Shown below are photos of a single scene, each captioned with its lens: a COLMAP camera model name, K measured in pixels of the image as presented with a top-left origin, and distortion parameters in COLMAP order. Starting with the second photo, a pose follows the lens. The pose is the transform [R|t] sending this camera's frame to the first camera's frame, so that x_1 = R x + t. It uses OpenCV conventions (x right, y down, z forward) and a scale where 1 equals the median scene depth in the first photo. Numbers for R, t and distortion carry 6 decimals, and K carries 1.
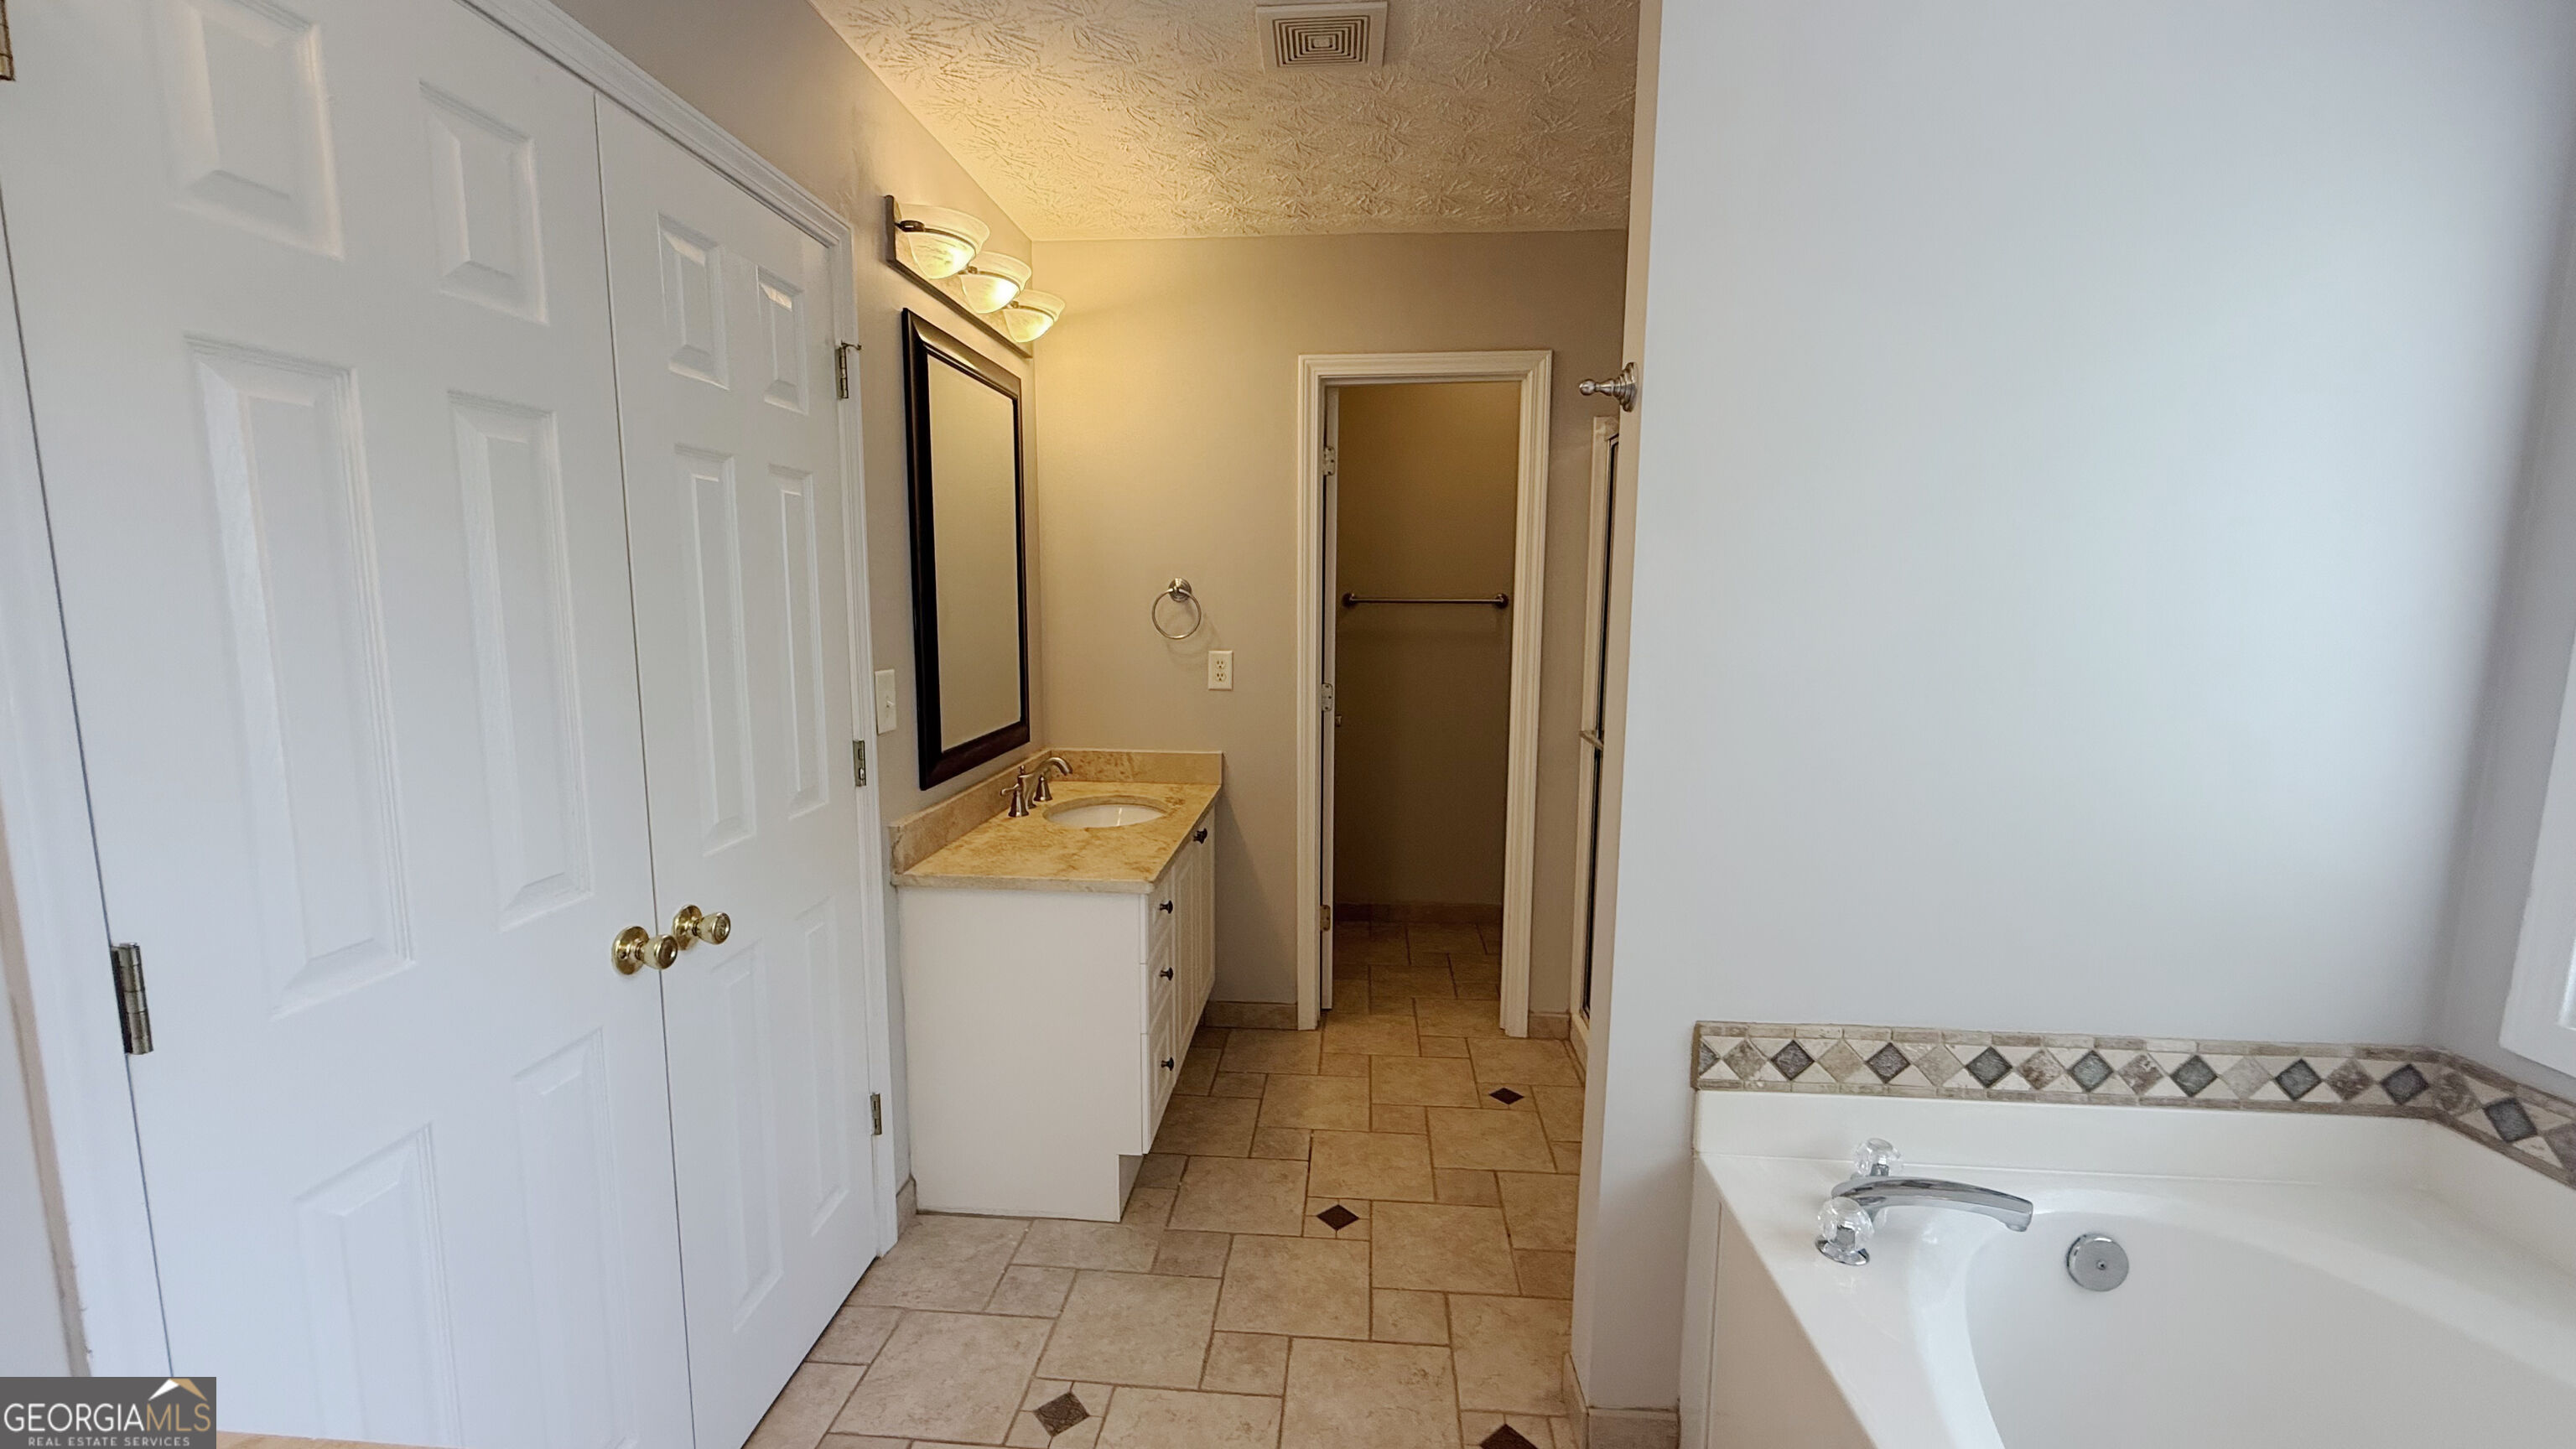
lens RADIAL K [[1034.9, 0, 1285.4], [0, 1034.9, 726.6], [0, 0, 1]] dist [0.002103, 0.000144]
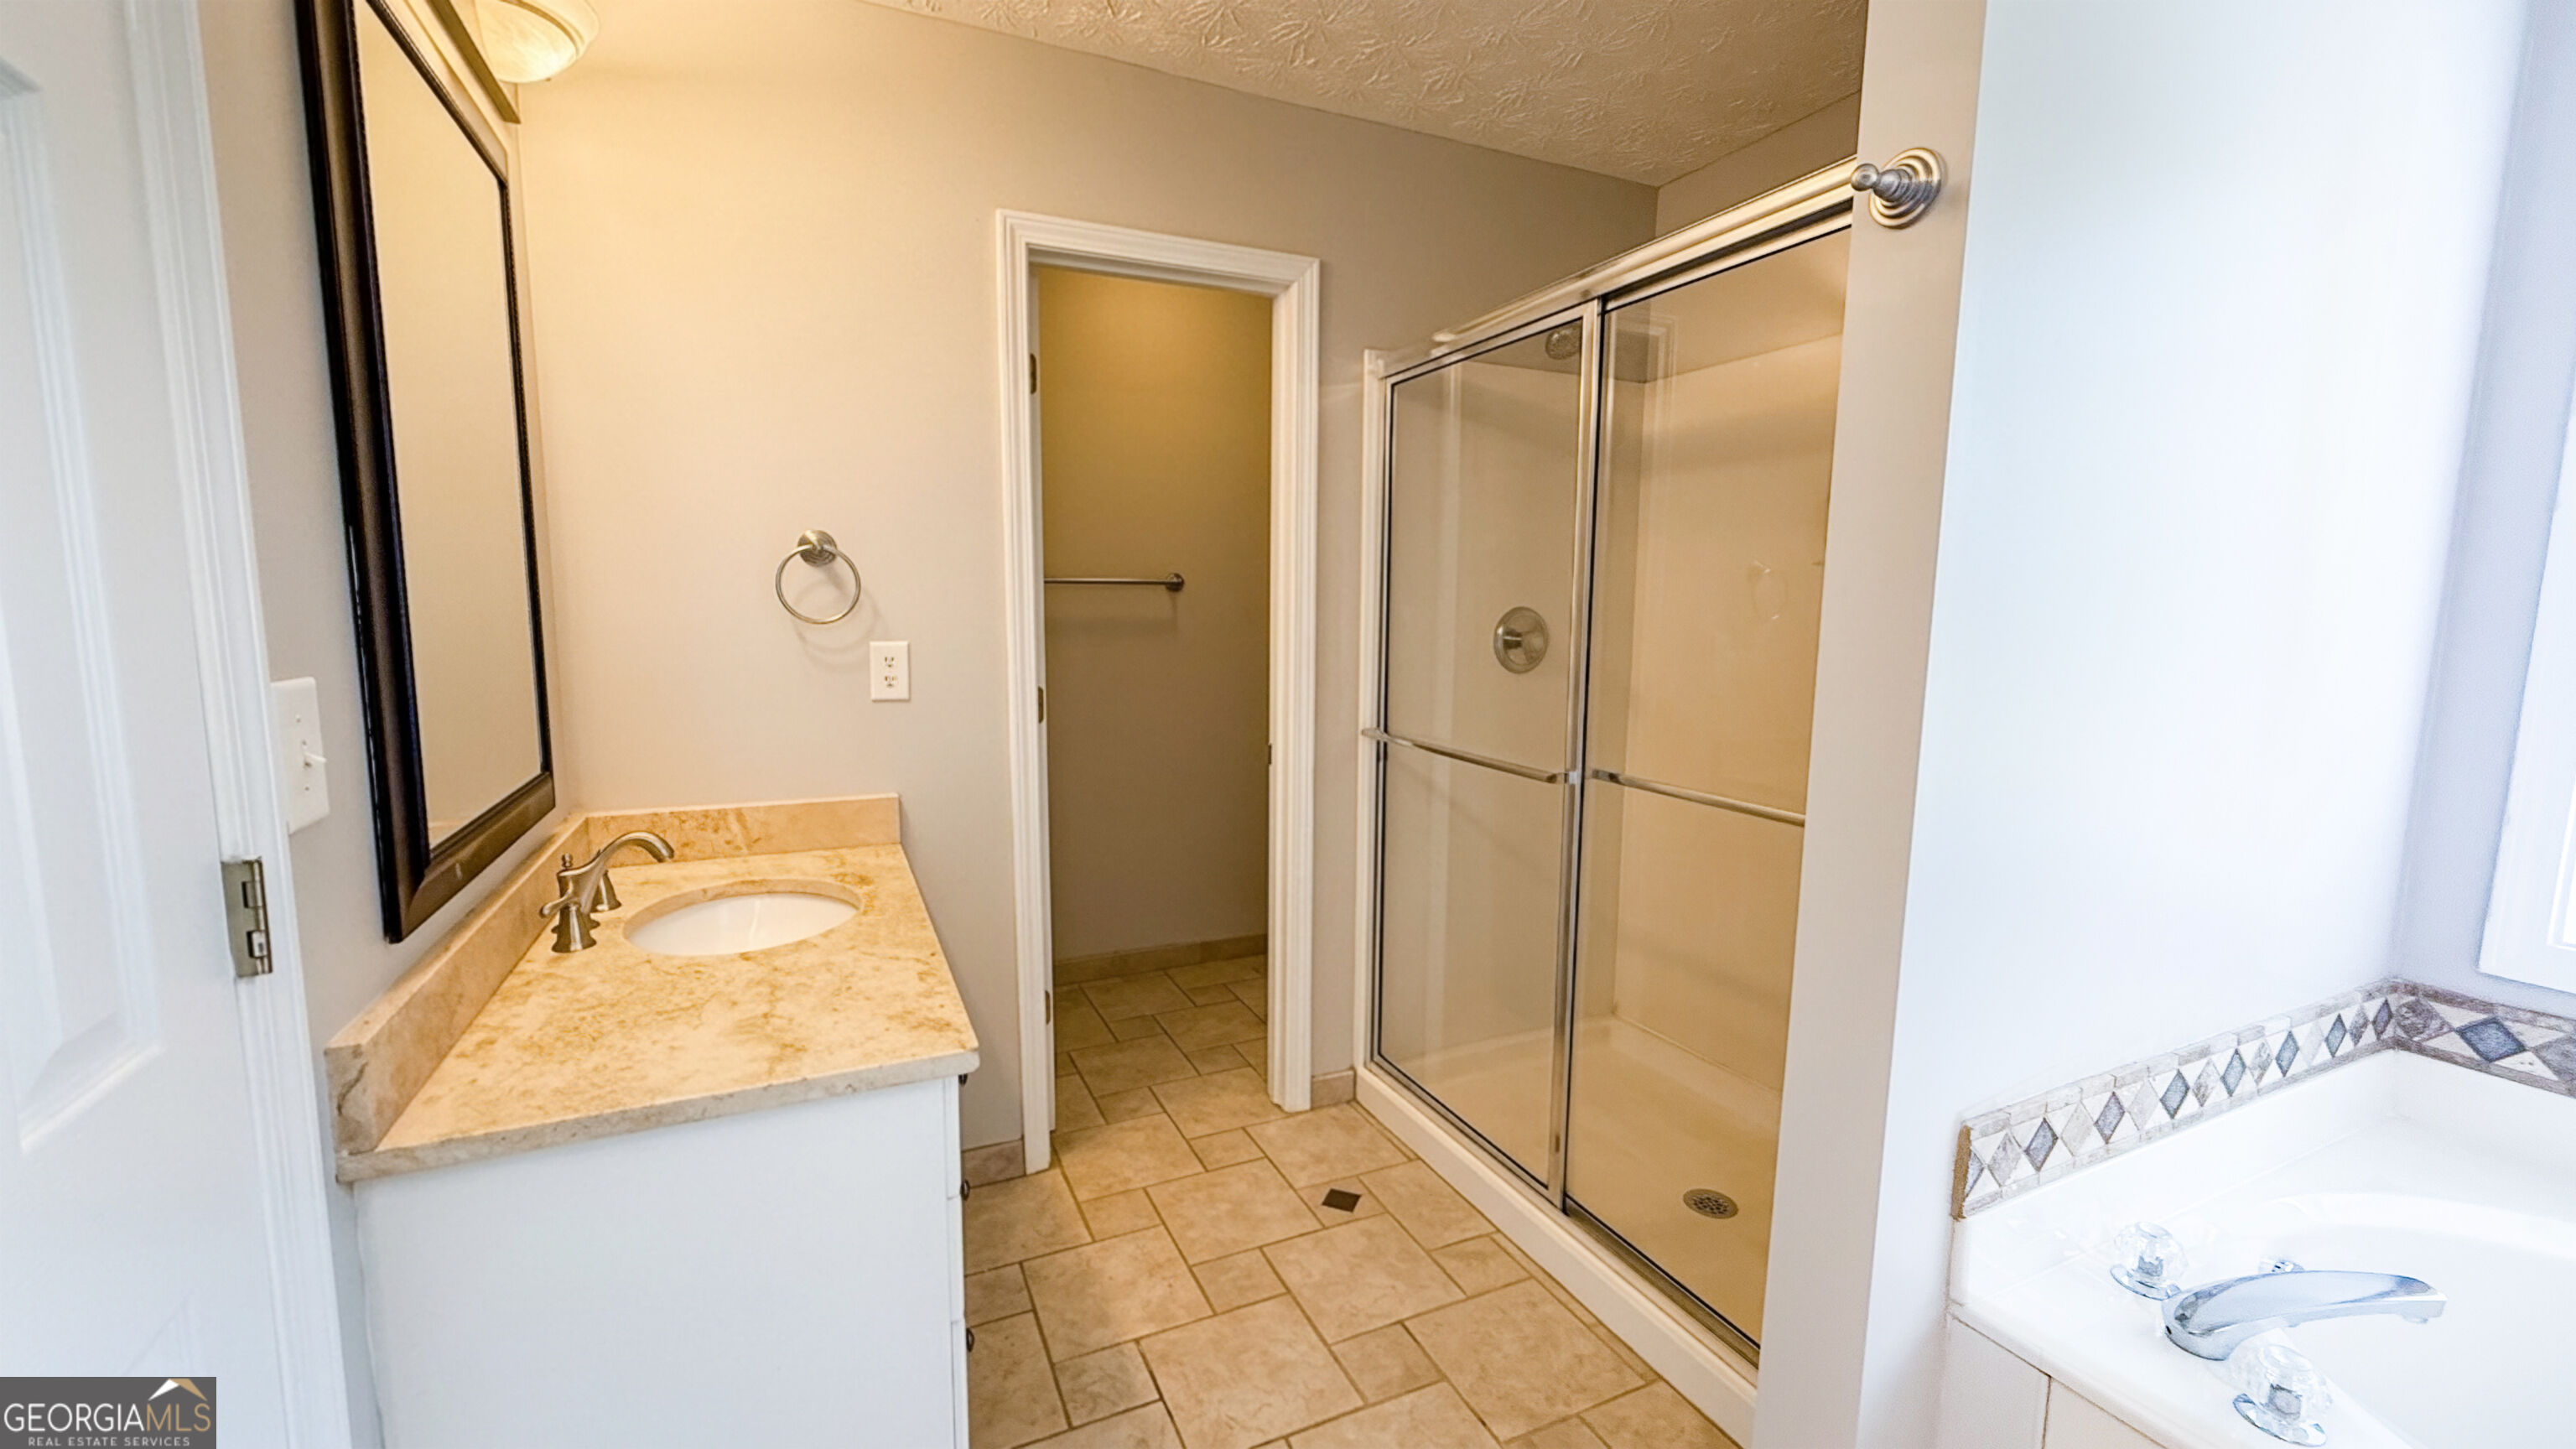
lens RADIAL K [[1034.9, 0, 1292.2], [0, 1034.9, 721.3], [0, 0, 1]] dist [0.002103, 0.000144]
pose [[0.873109, -0.058201, 0.484039, -0.217401], [0.062897, 0.997999, 0.006547, -0.014147], [-0.483451, 0.024728, 0.875022, 0.400767]]
